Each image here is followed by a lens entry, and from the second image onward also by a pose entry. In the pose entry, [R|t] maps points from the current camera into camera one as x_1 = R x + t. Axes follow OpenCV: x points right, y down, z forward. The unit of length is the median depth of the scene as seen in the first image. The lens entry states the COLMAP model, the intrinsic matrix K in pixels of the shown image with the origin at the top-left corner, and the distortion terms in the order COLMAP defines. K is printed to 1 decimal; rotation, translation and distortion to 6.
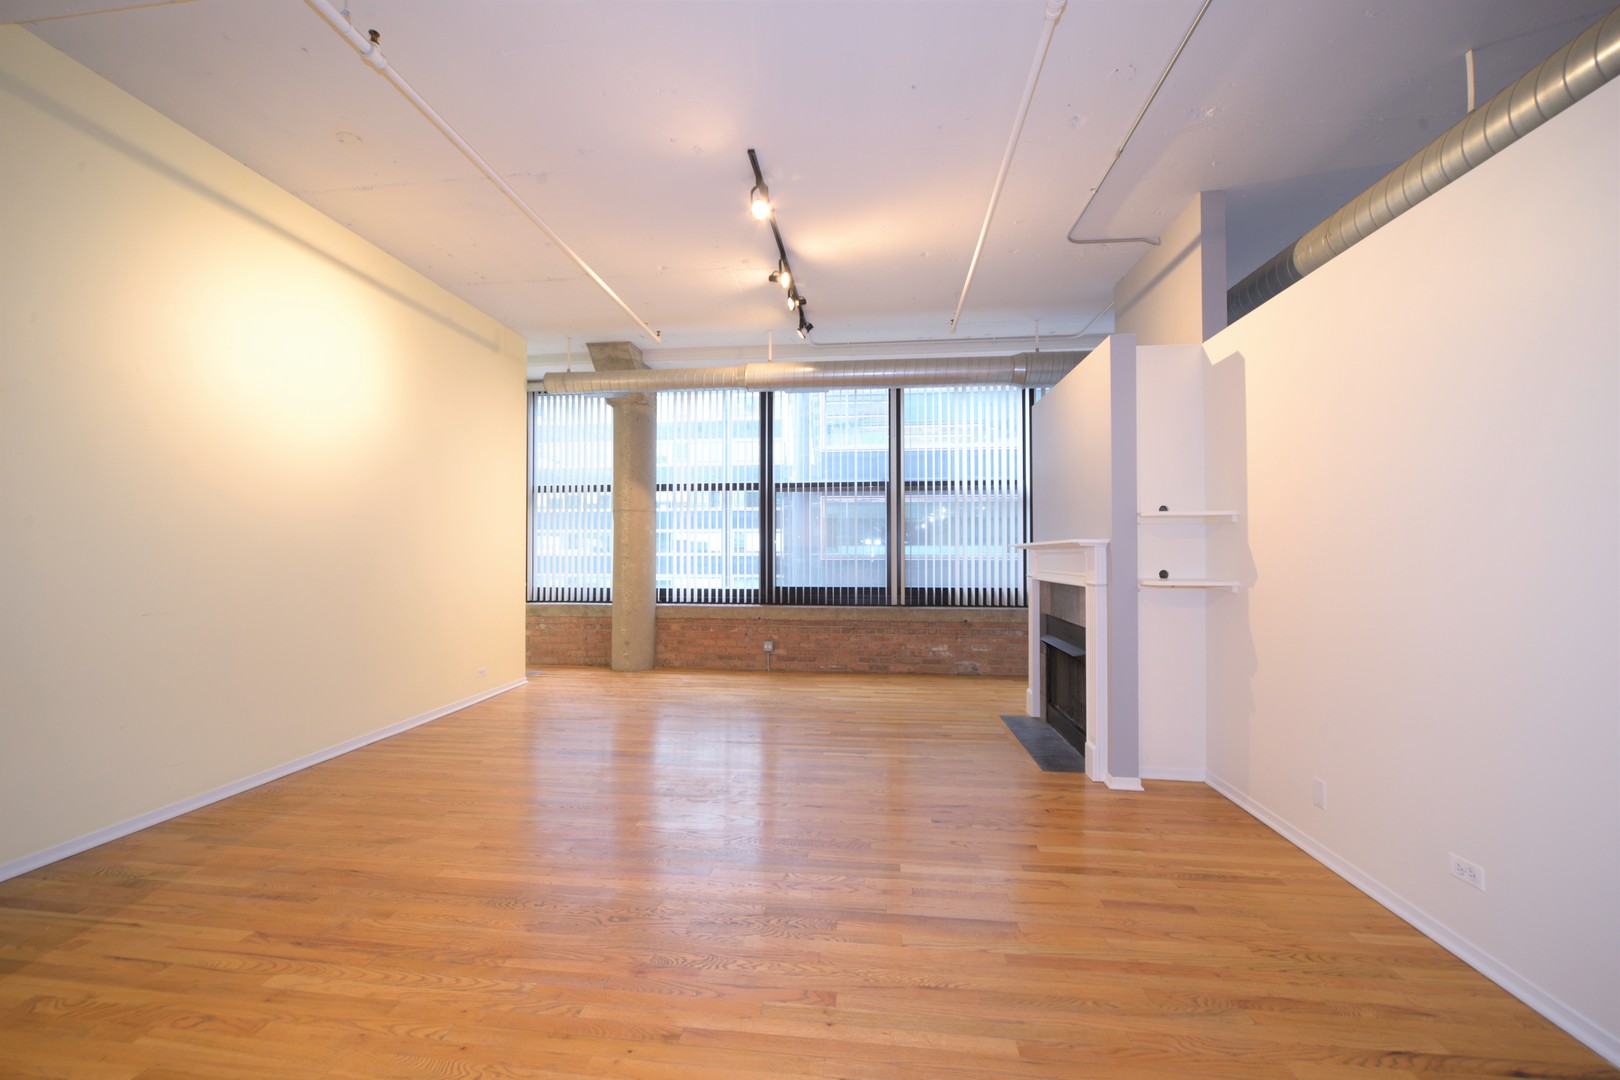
lens RADIAL K [[712.9, 0, 812.7], [0, 712.9, 544.2], [0, 0, 1]] dist [0.000363, 0.000396]
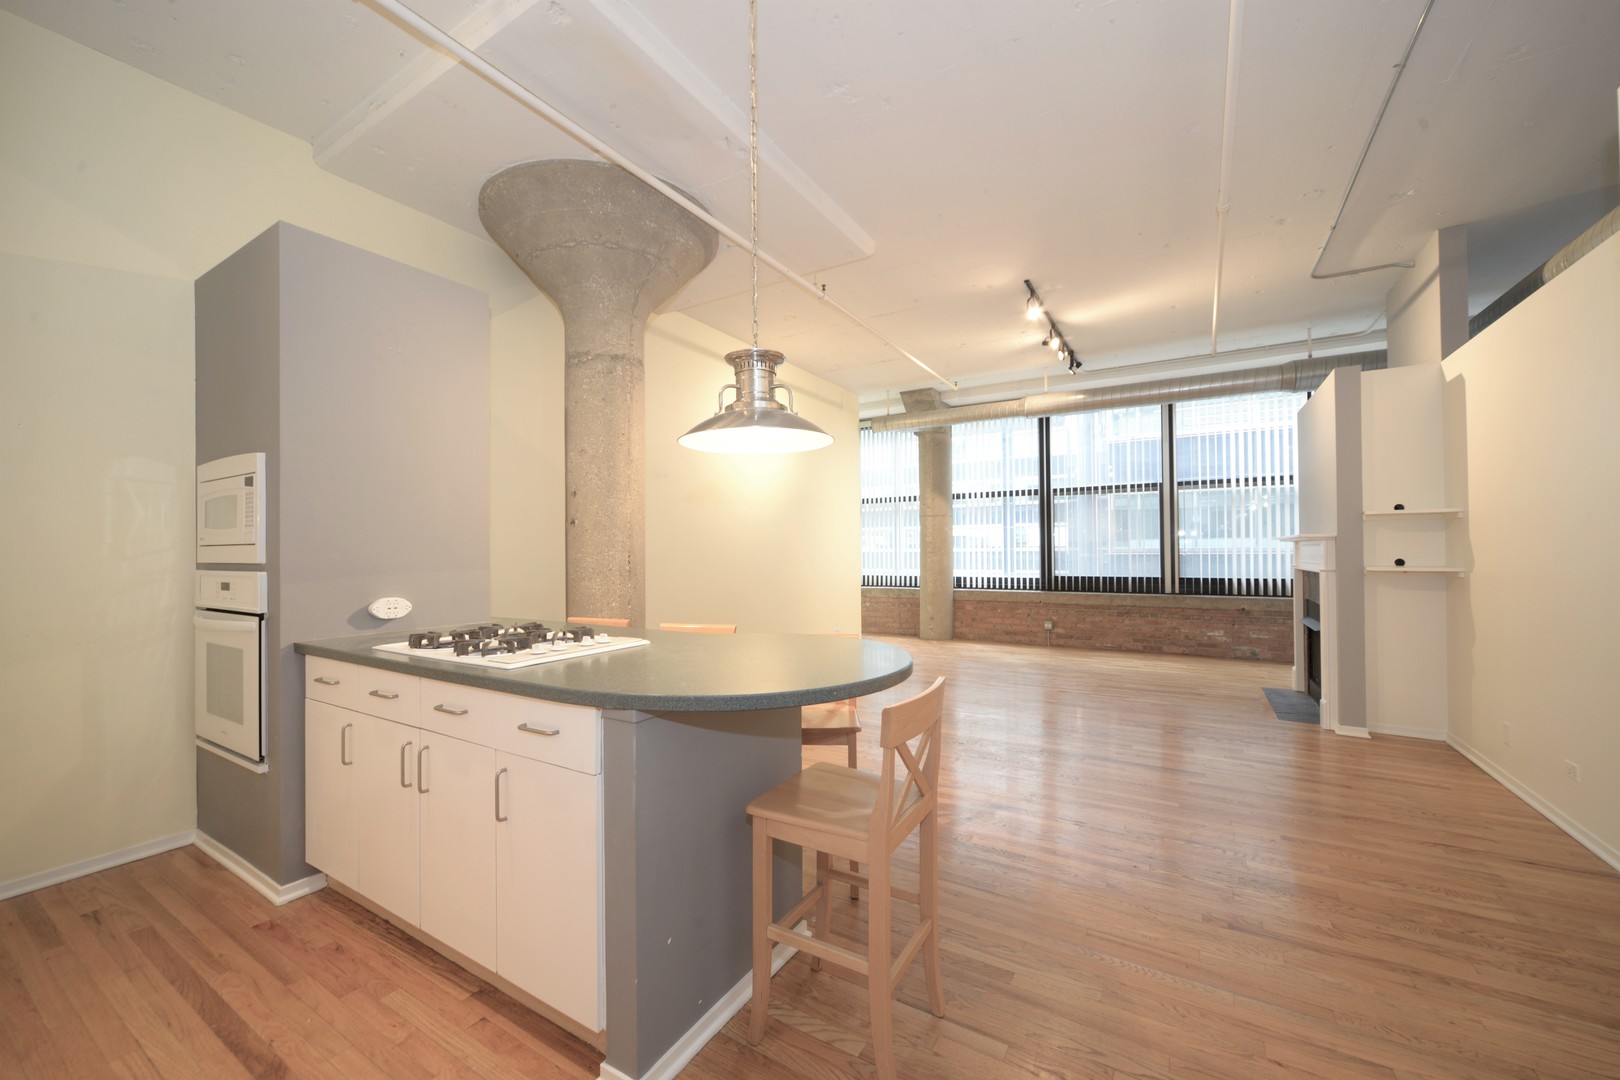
lens RADIAL K [[616.0, 0, 811.3], [0, 616.0, 546.1], [0, 0, 1]] dist [-0.007695, 0.000774]
pose [[0.908012, -0.011303, -0.418791, 0.011590], [0.014676, 0.999881, 0.004835, -0.001220], [0.418686, -0.010536, 0.908070, -0.114962]]
